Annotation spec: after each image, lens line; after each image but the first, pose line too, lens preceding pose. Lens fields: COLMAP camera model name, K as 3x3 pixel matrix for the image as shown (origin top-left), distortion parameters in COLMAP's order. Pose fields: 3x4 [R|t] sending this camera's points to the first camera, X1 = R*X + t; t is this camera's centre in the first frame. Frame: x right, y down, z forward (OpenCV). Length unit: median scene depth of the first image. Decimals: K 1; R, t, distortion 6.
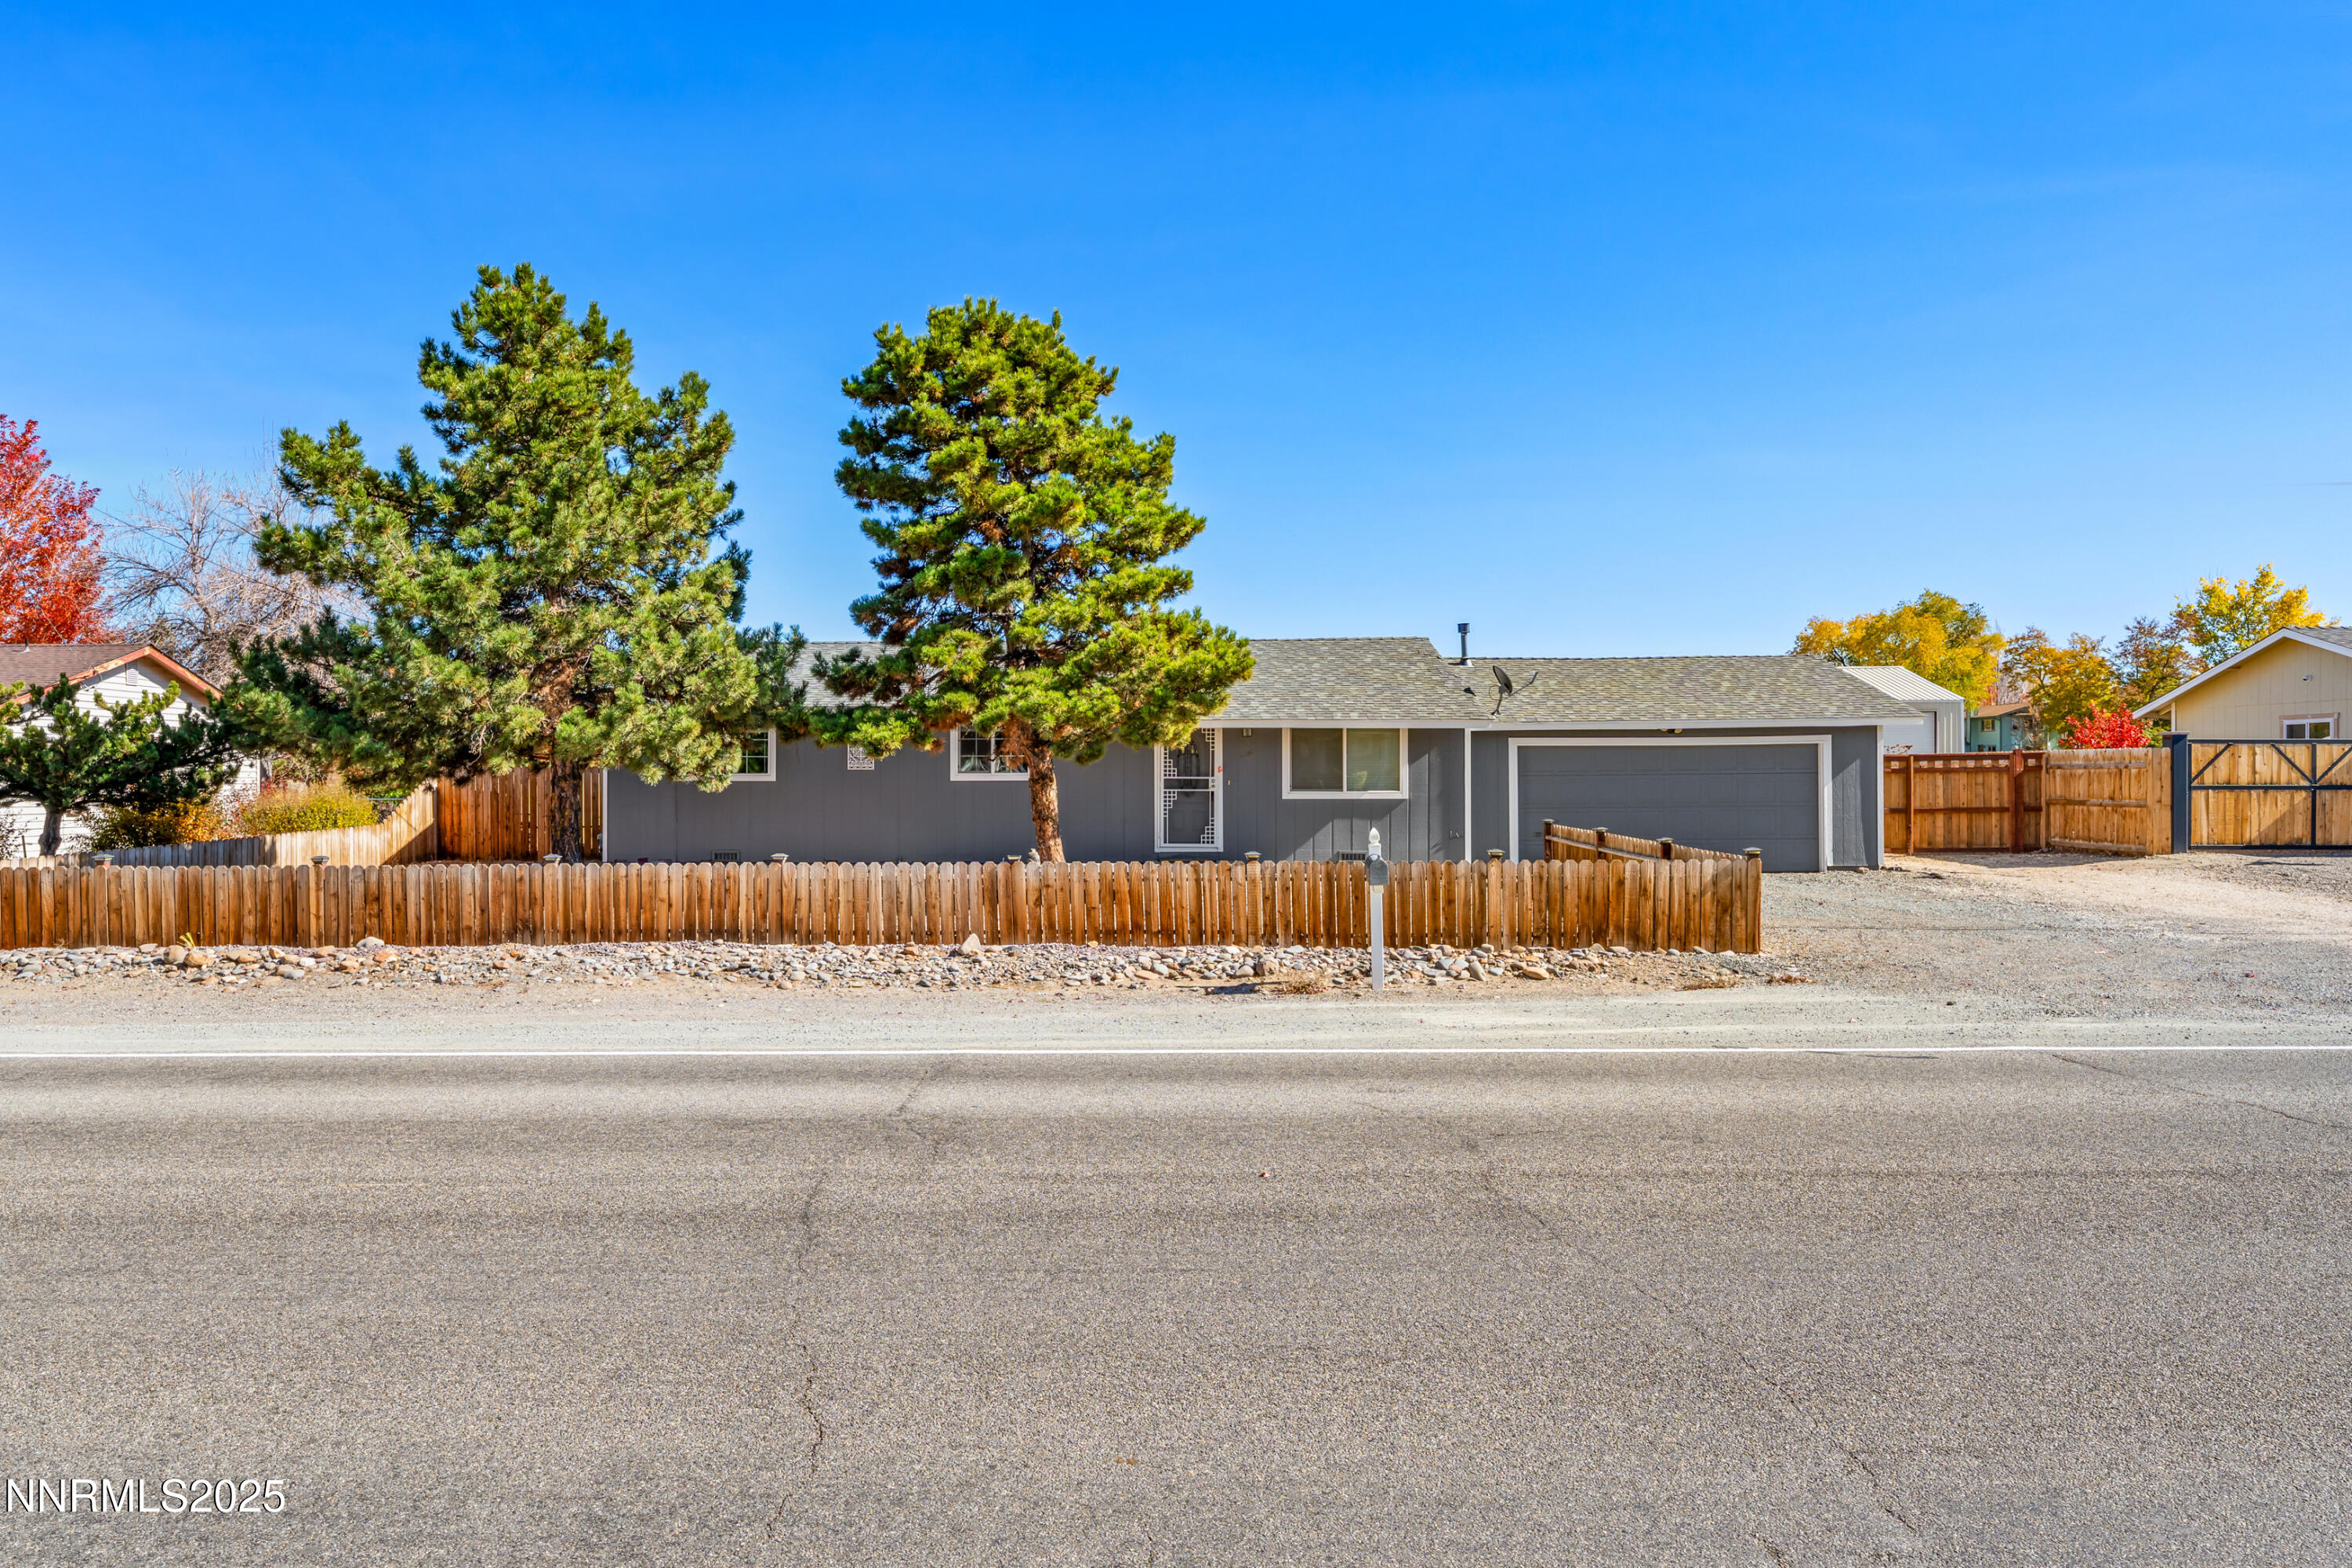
lens RADIAL K [[1499.9, 0, 1070.6], [0, 1499.9, 773.7], [0, 0, 1]] dist [0.045057, -0.027319]
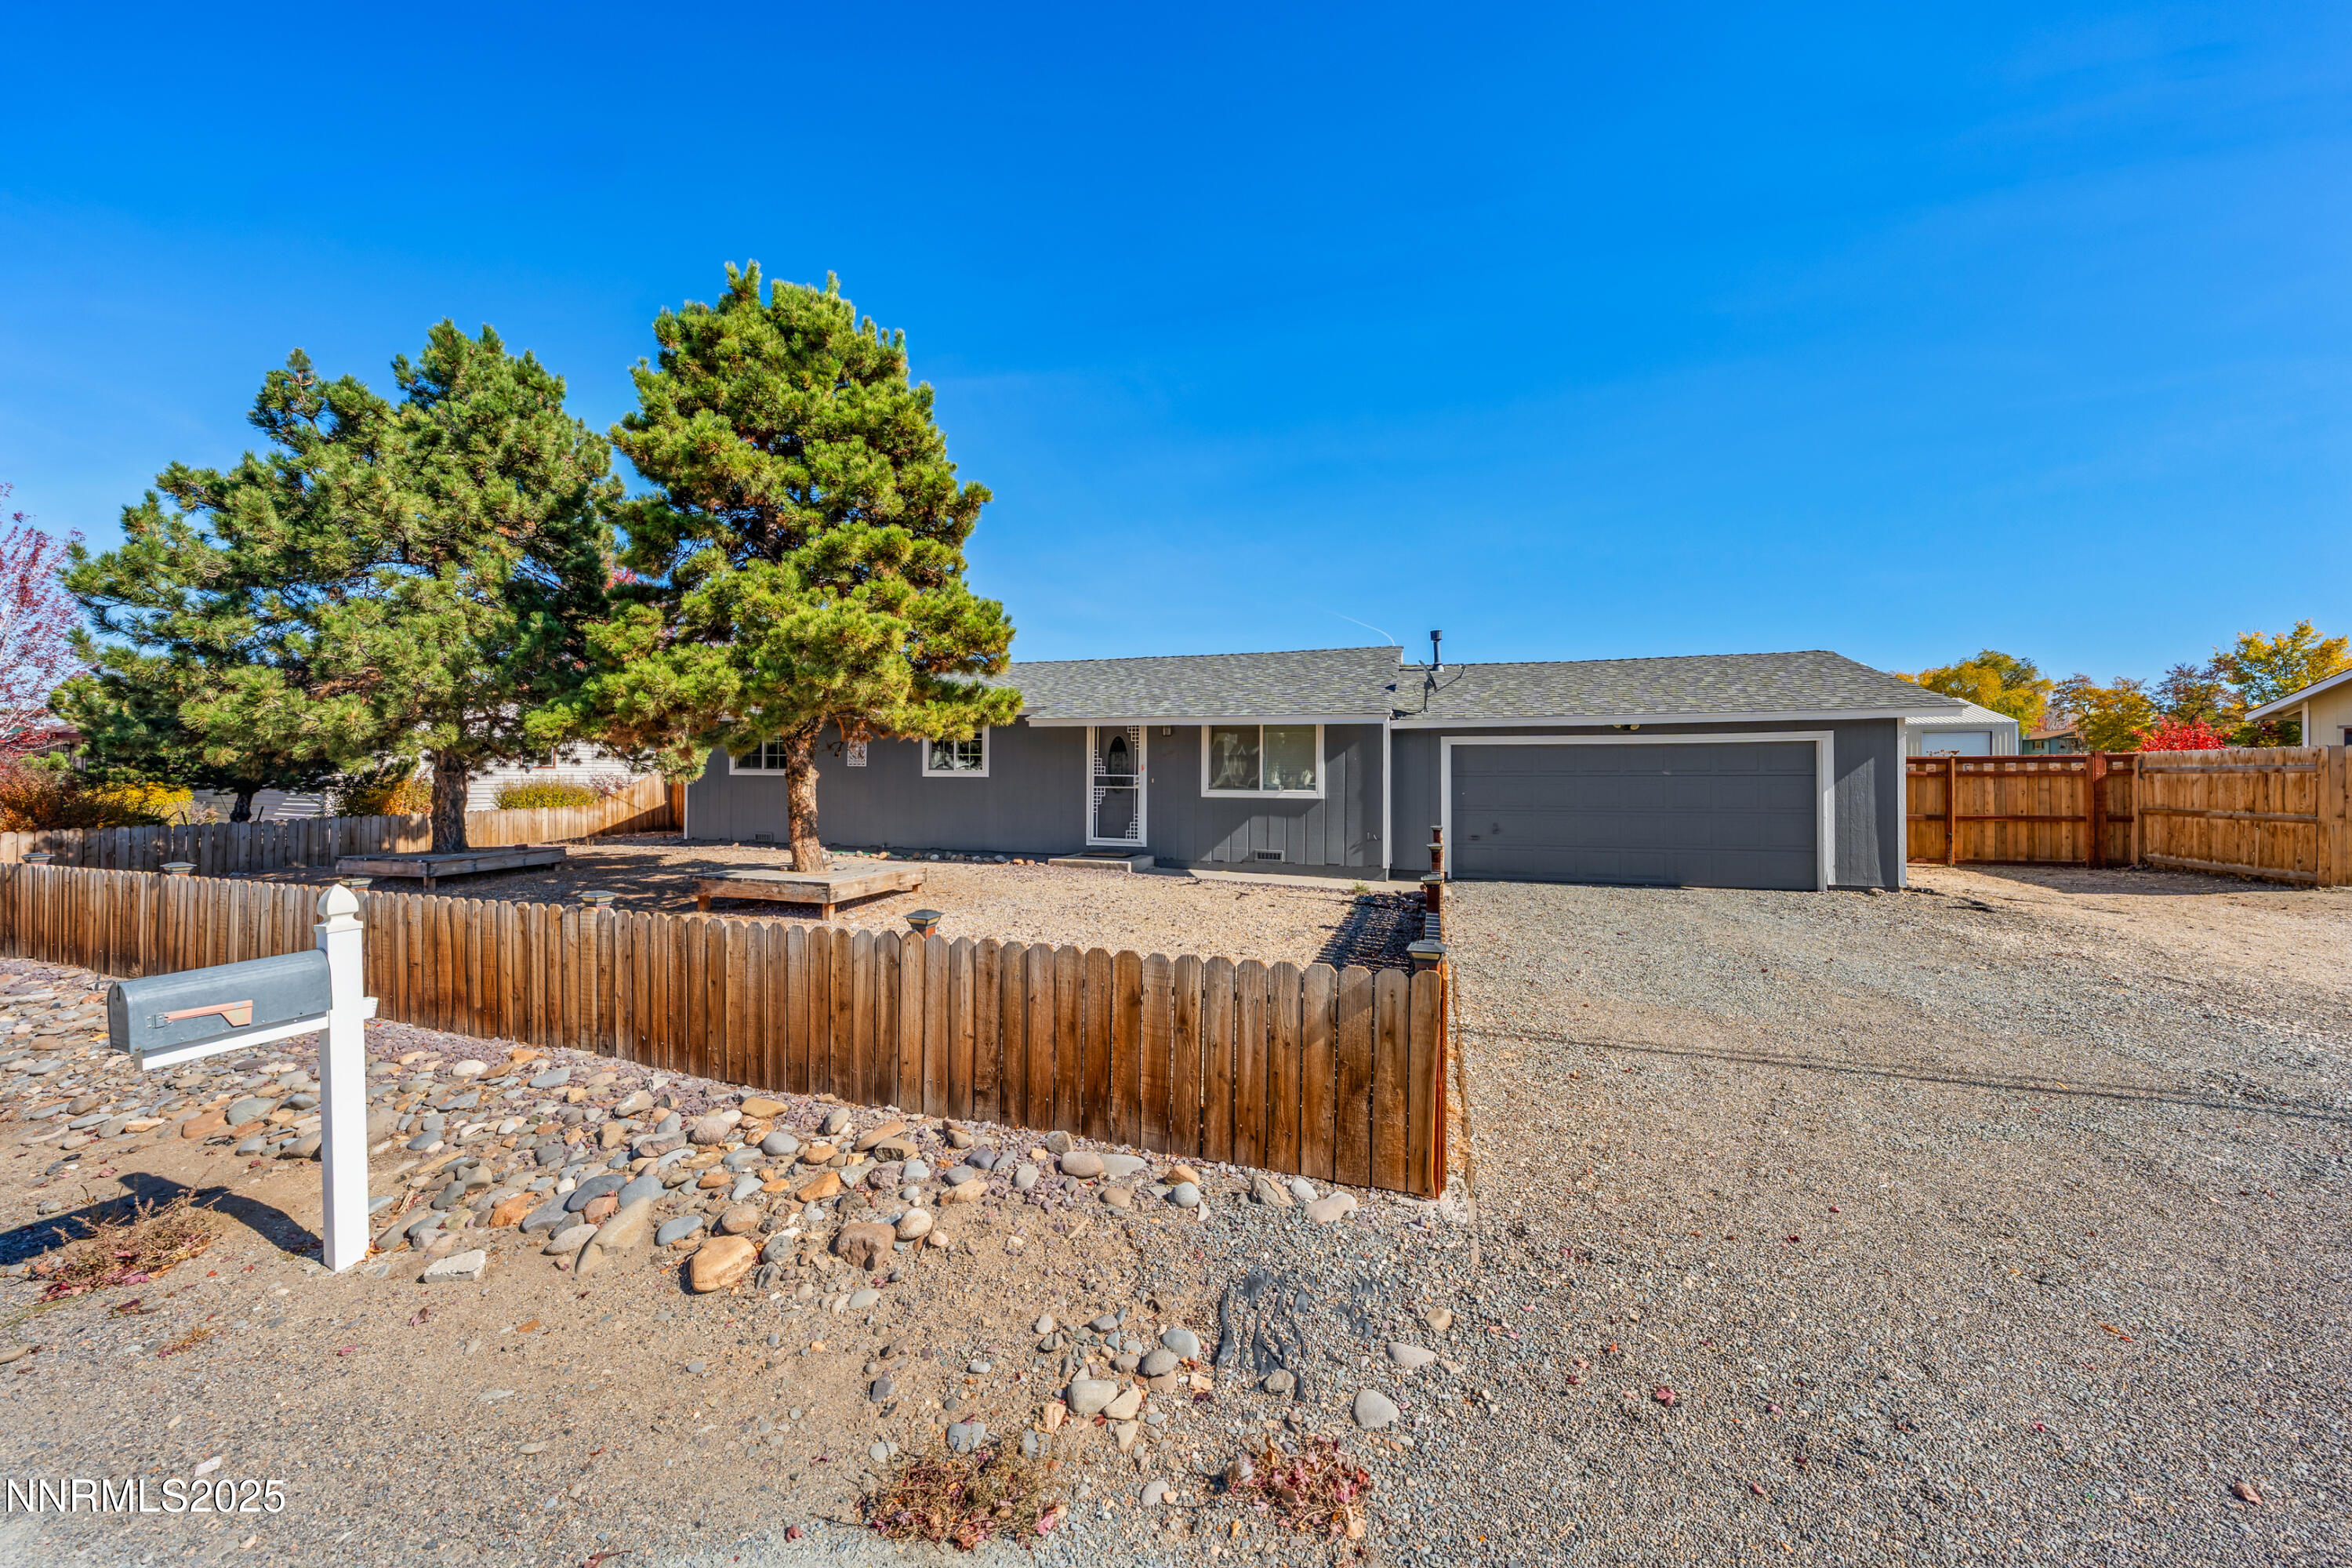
lens RADIAL K [[803.0, 0, 1170.0], [0, 803.0, 769.0], [0, 0, 1]] dist [-0.001441, 0.000163]
pose [[0.960876, 0.005245, -0.276930, 0.265288], [-0.007223, 0.999955, -0.006125, 0.001455], [0.276886, 0.007886, 0.960870, 0.456832]]
